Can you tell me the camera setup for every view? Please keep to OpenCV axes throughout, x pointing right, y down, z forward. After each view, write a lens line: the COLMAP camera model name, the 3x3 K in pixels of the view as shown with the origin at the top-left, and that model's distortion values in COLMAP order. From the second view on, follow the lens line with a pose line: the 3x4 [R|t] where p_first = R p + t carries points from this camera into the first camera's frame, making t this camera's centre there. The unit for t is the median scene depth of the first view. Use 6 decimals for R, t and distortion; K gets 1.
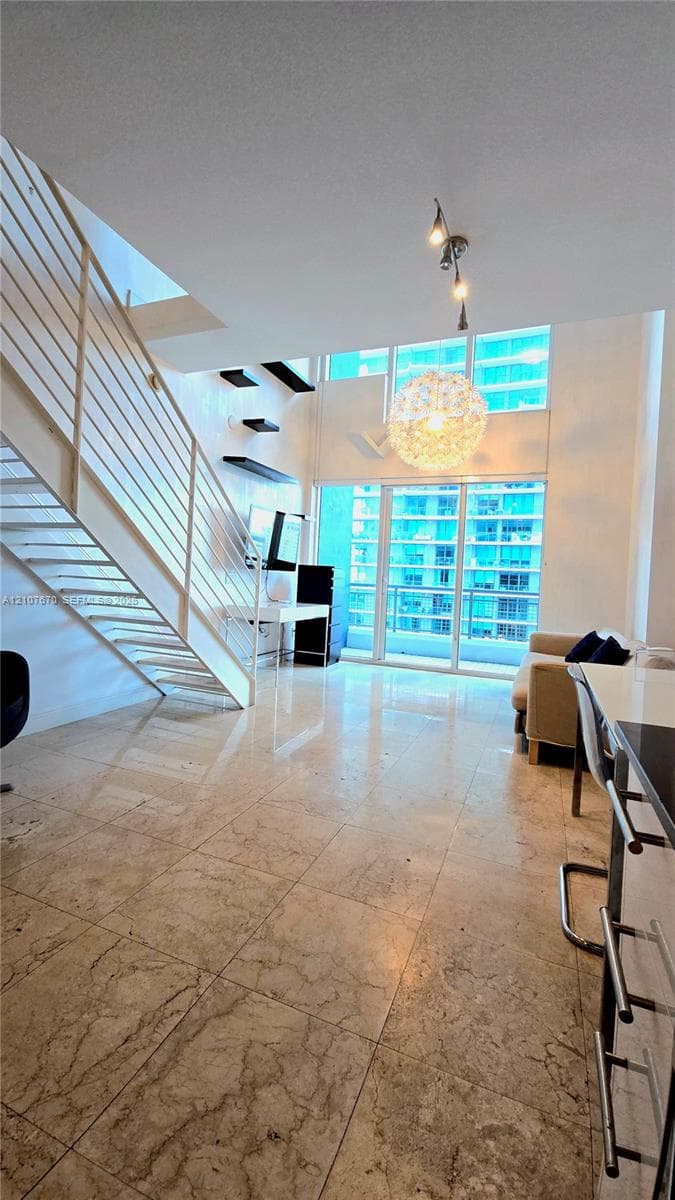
lens RADIAL K [[486.7, 0, 340.5], [0, 486.7, 588.8], [0, 0, 1]] dist [0.003655, 0.000210]
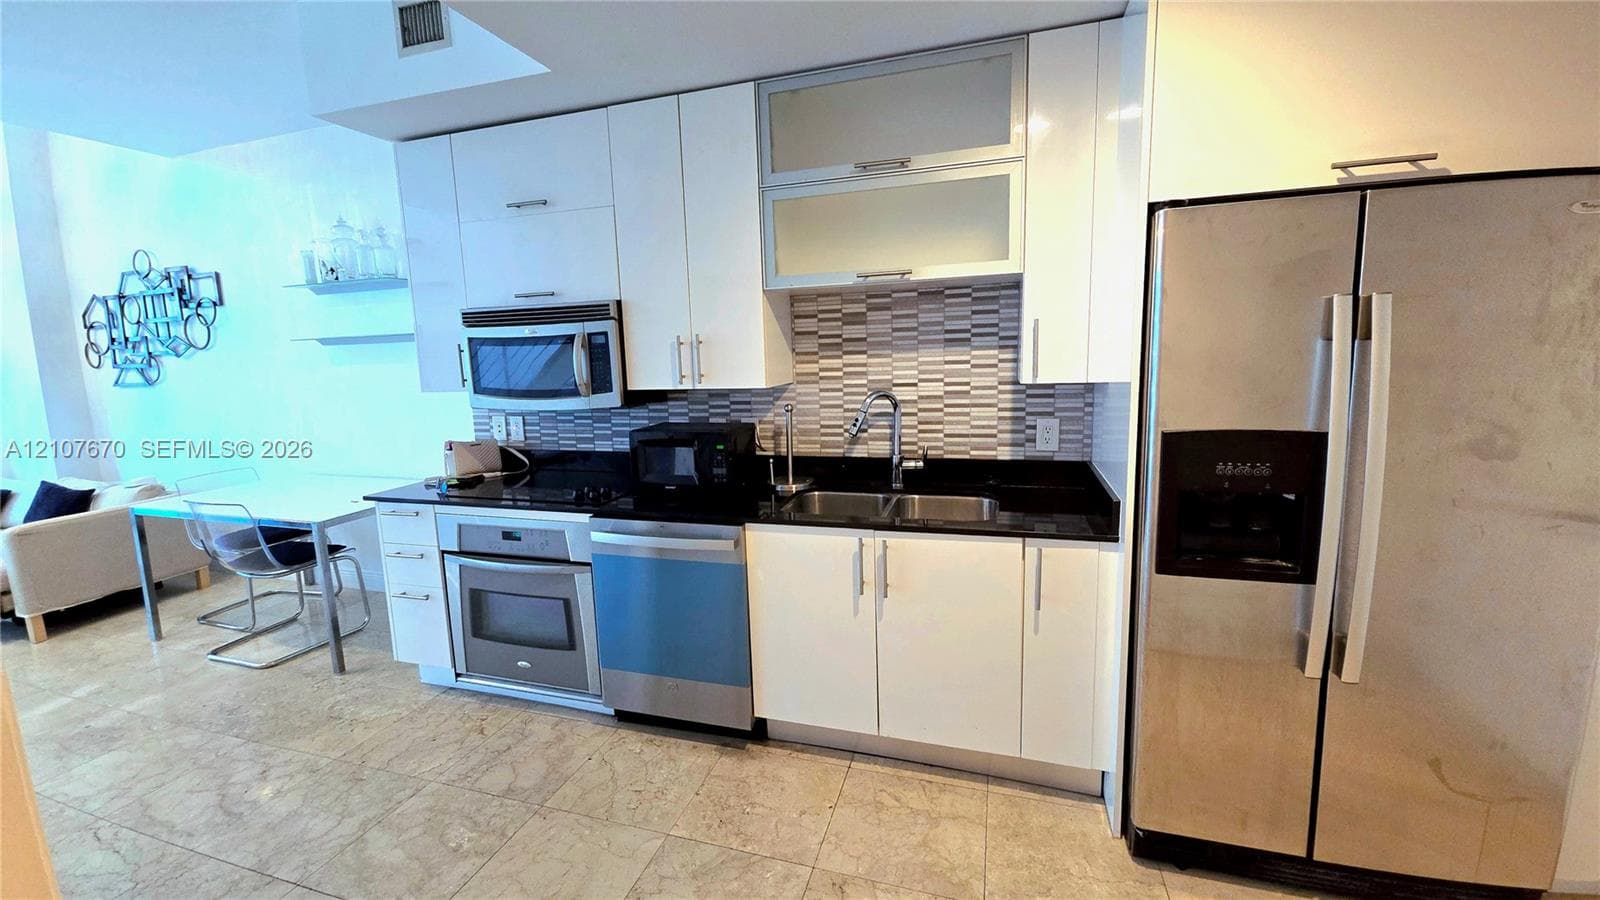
lens RADIAL K [[648.9, 0, 782.6], [0, 648.9, 442.8], [0, 0, 1]] dist [0.003655, 0.000210]
pose [[-0.071434, -0.188619, 0.979449, -0.555799], [0.047646, 0.980191, 0.192237, -0.108094], [-0.996307, 0.060399, -0.061032, -0.198099]]
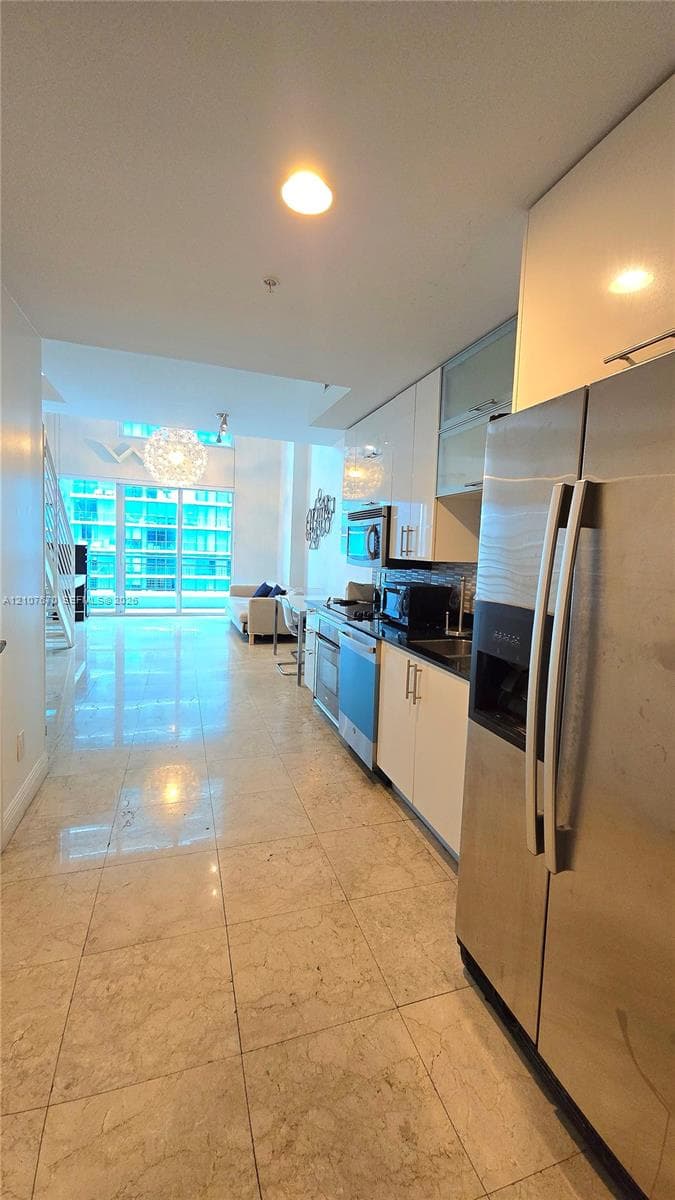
lens RADIAL K [[486.7, 0, 340.5], [0, 486.7, 588.8], [0, 0, 1]] dist [0.003655, 0.000210]
pose [[0.759954, -0.071968, 0.645981, -0.499554], [0.010580, 0.995089, 0.098415, -0.074270], [-0.649891, -0.067956, 0.756983, -0.642753]]
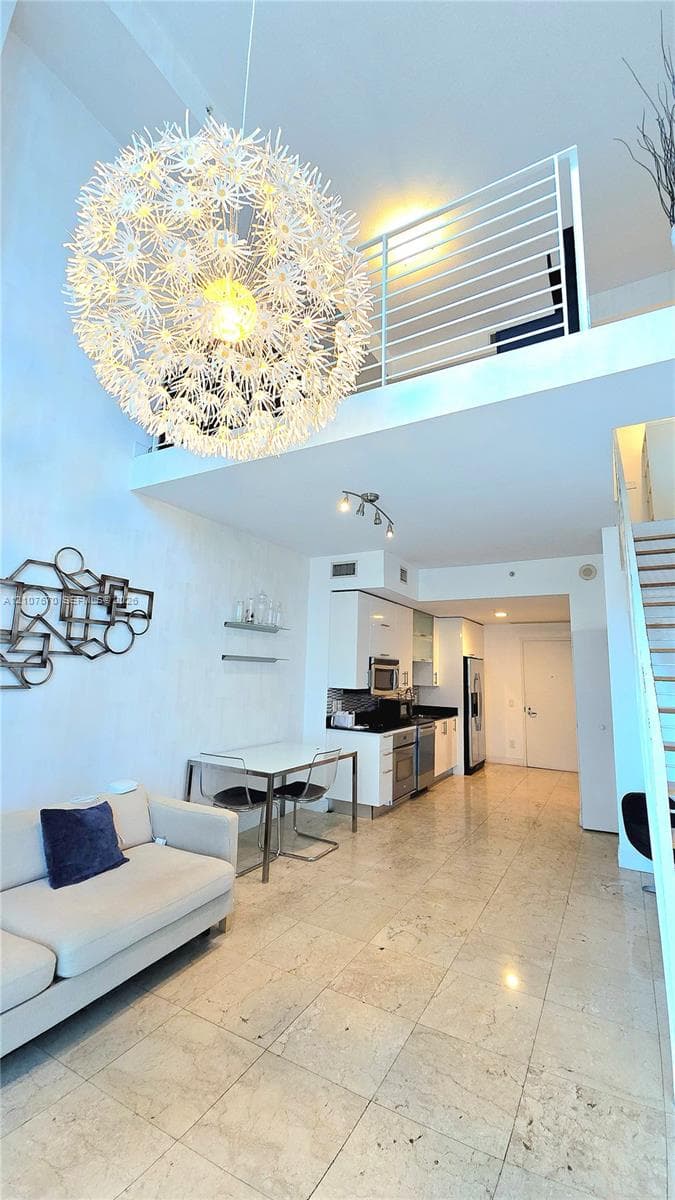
lens RADIAL K [[486.7, 0, 340.5], [0, 486.7, 588.8], [0, 0, 1]] dist [0.003655, 0.000210]
pose [[-0.990603, -0.059762, 0.123024, 0.074644], [-0.076887, 0.987228, -0.139529, -0.121100], [-0.113114, -0.147677, -0.982546, 1.424202]]
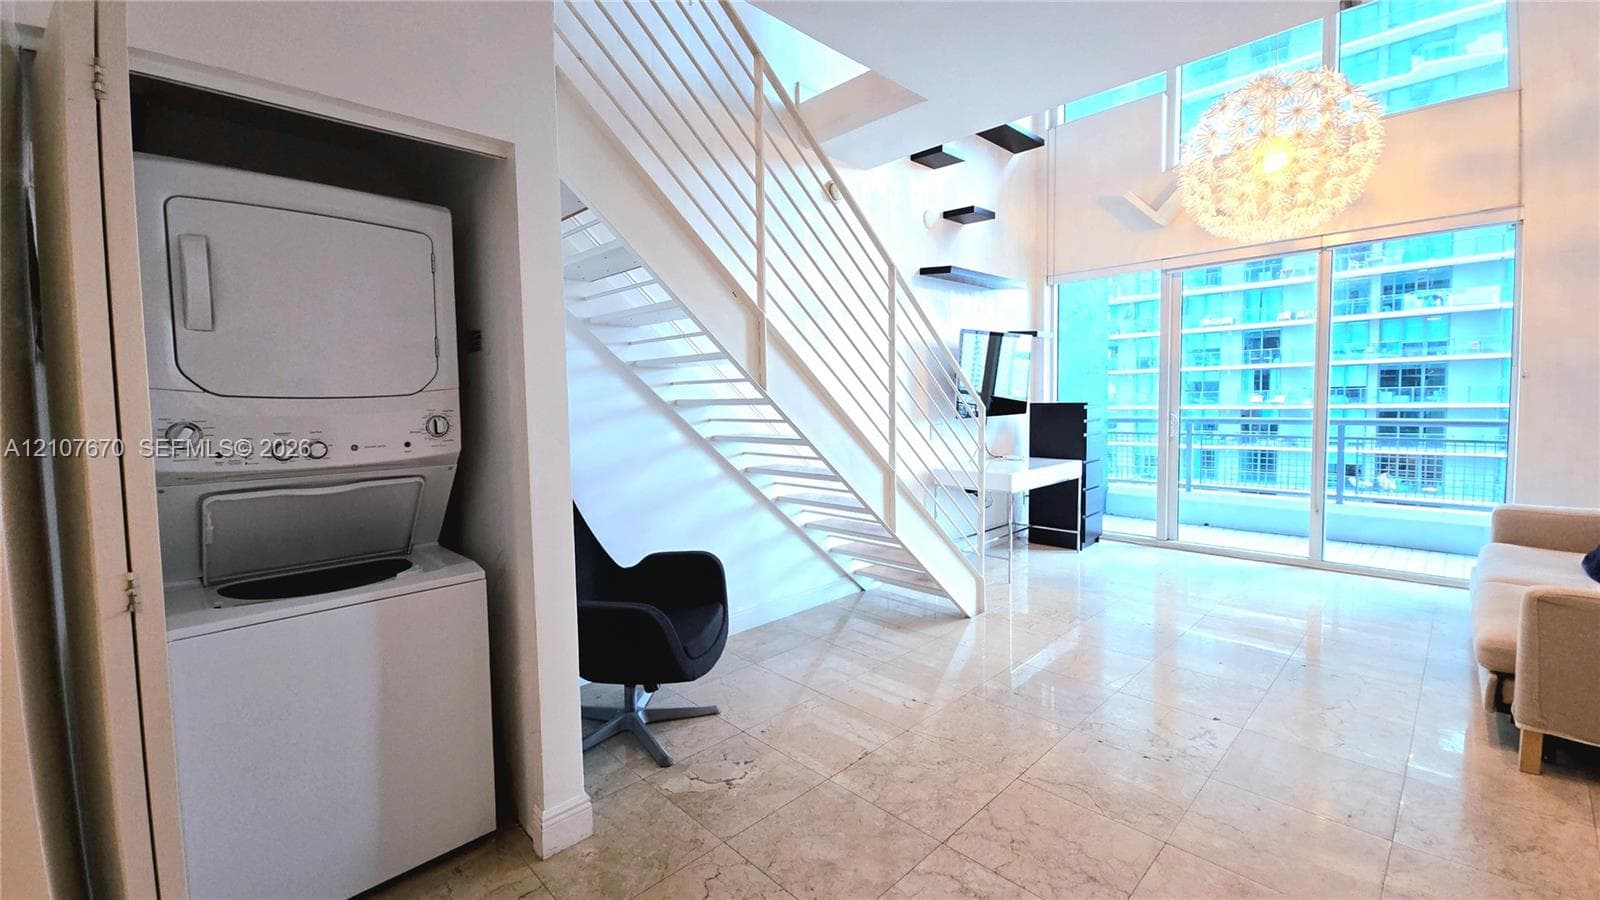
lens RADIAL K [[648.9, 0, 782.6], [0, 648.9, 442.8], [0, 0, 1]] dist [0.003655, 0.000210]
pose [[0.910354, -0.038300, -0.412054, -0.040296], [0.054672, 0.998111, 0.028014, -0.055191], [0.410203, -0.048030, 0.910728, 0.006508]]
